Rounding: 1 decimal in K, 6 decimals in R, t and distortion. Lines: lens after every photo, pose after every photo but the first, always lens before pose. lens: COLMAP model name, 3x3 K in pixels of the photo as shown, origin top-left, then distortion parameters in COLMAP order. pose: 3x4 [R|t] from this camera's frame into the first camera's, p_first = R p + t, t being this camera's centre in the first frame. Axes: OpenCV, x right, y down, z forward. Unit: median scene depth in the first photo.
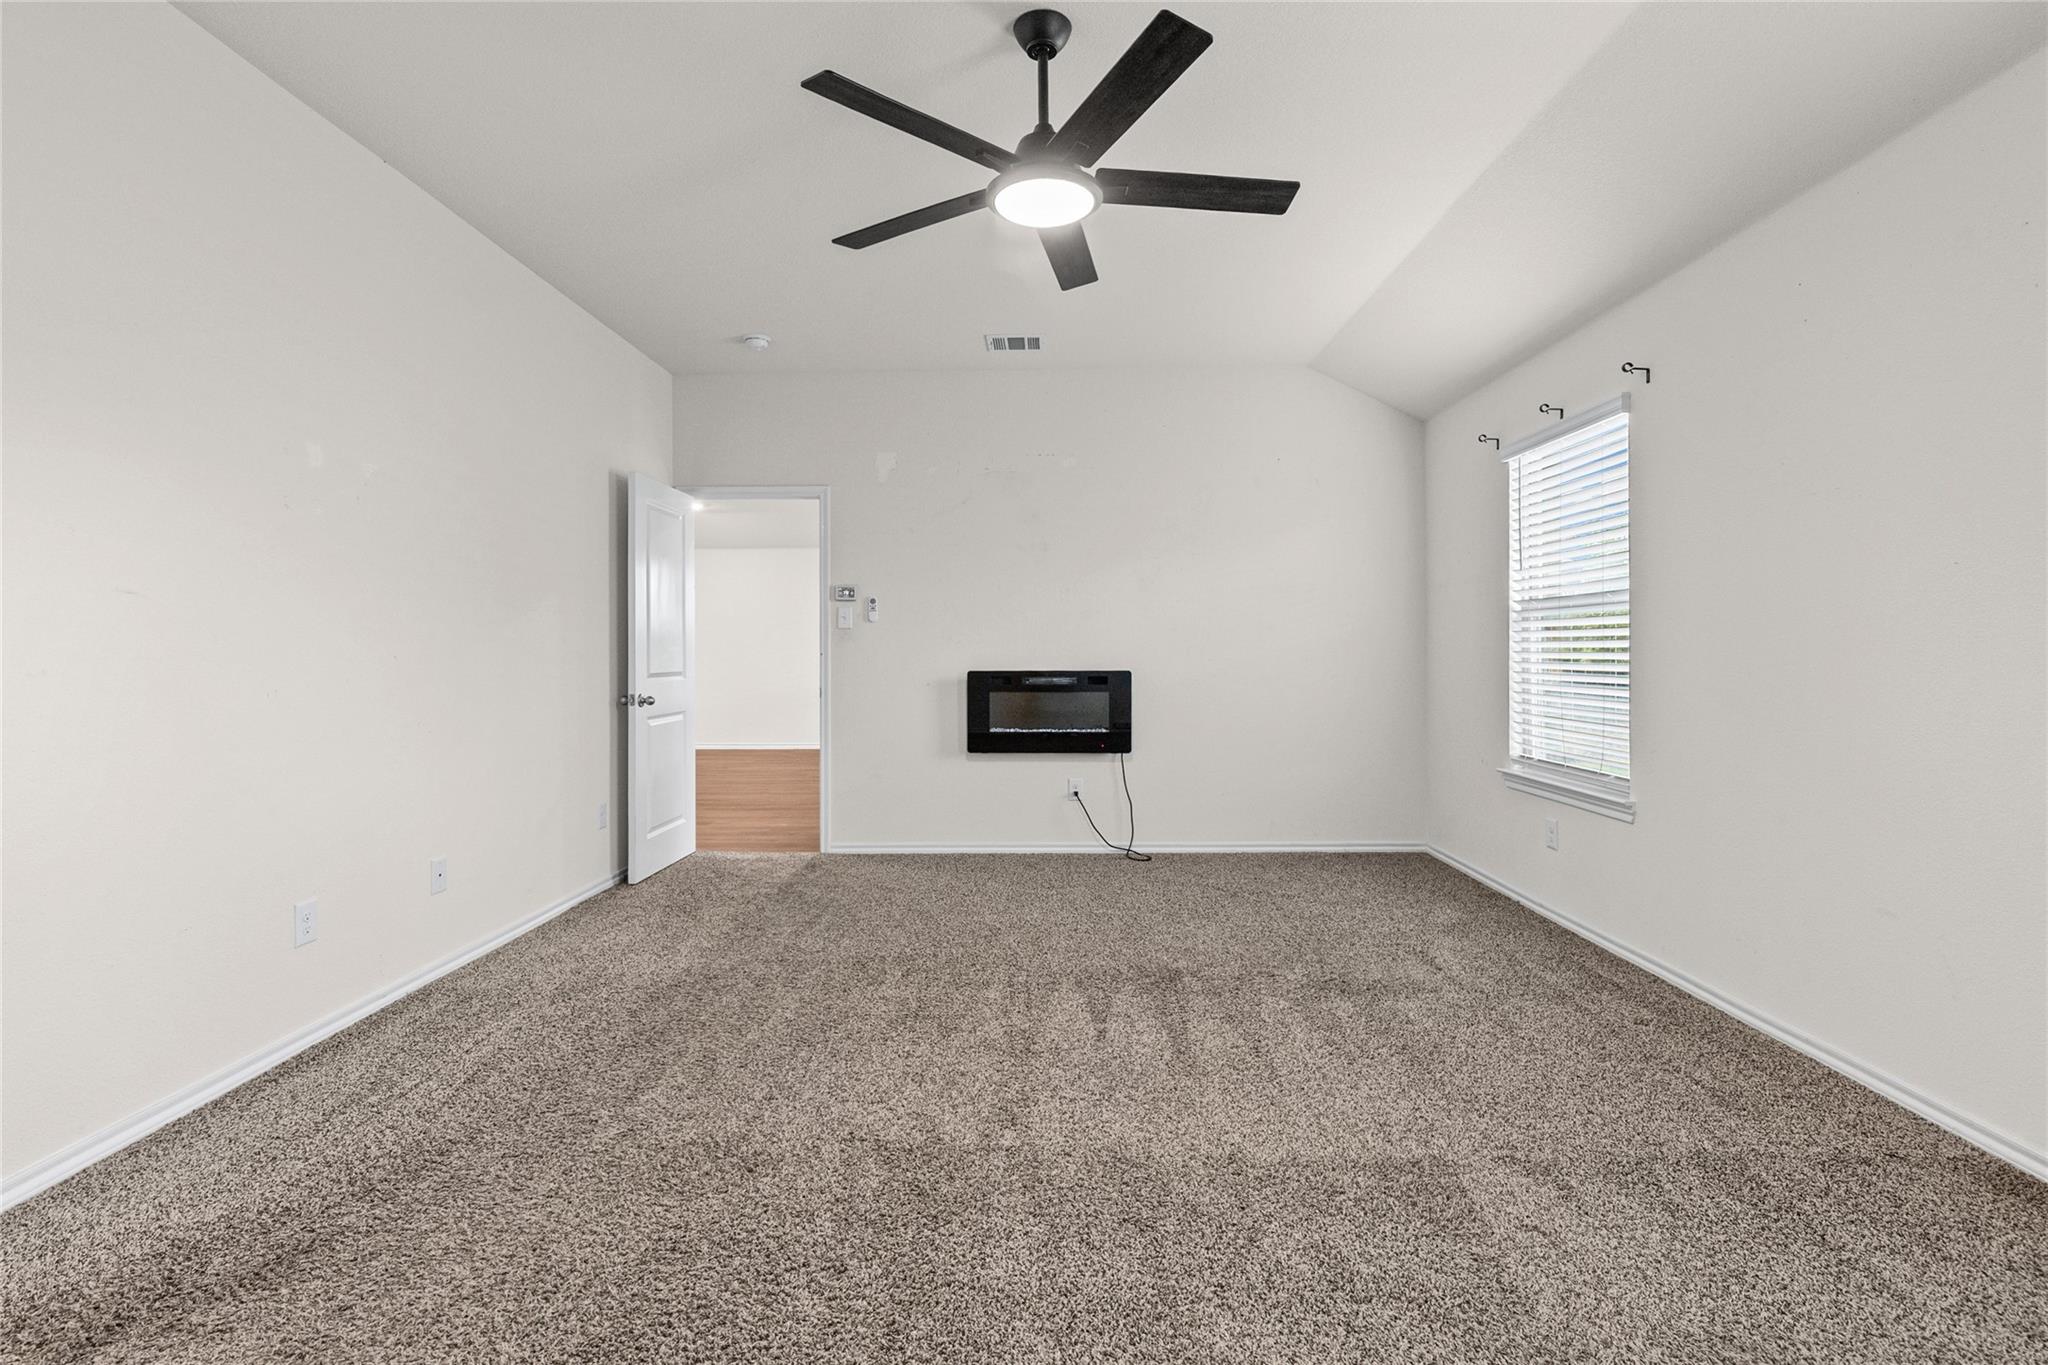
lens RADIAL K [[951.8, 0, 1054.7], [0, 951.8, 650.6], [0, 0, 1]] dist [0.005611, -0.002134]
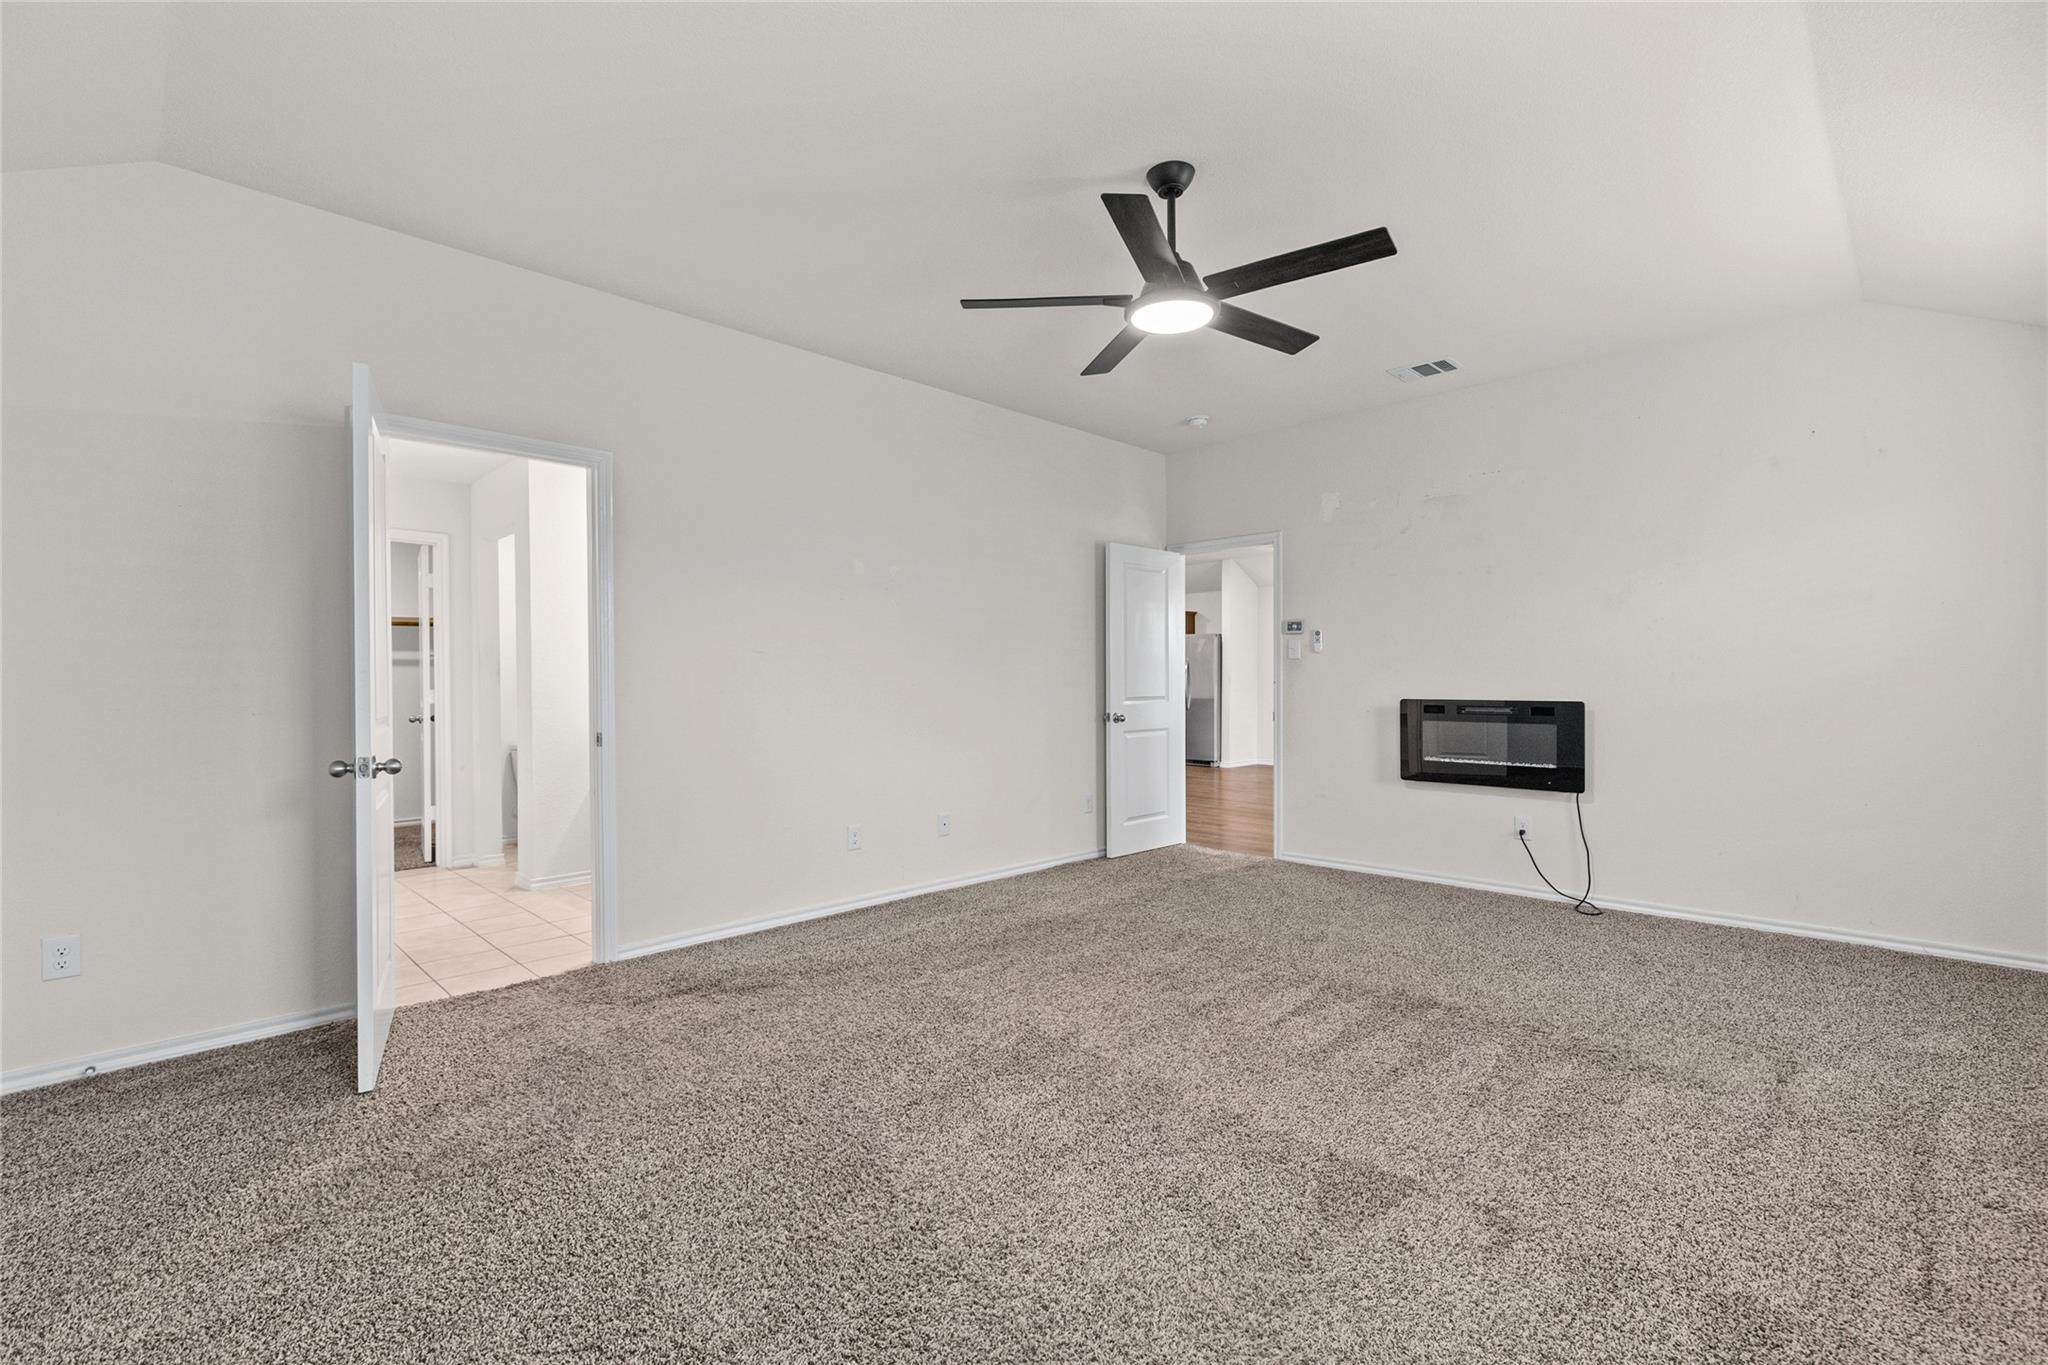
lens RADIAL K [[951.8, 0, 1024.8], [0, 951.8, 688.5], [0, 0, 1]] dist [0.005611, -0.002134]
pose [[0.710909, 0.006905, -0.703250, 0.376729], [0.002288, 0.999924, 0.012131, -0.003396], [0.703280, -0.010233, 0.710839, -0.005119]]
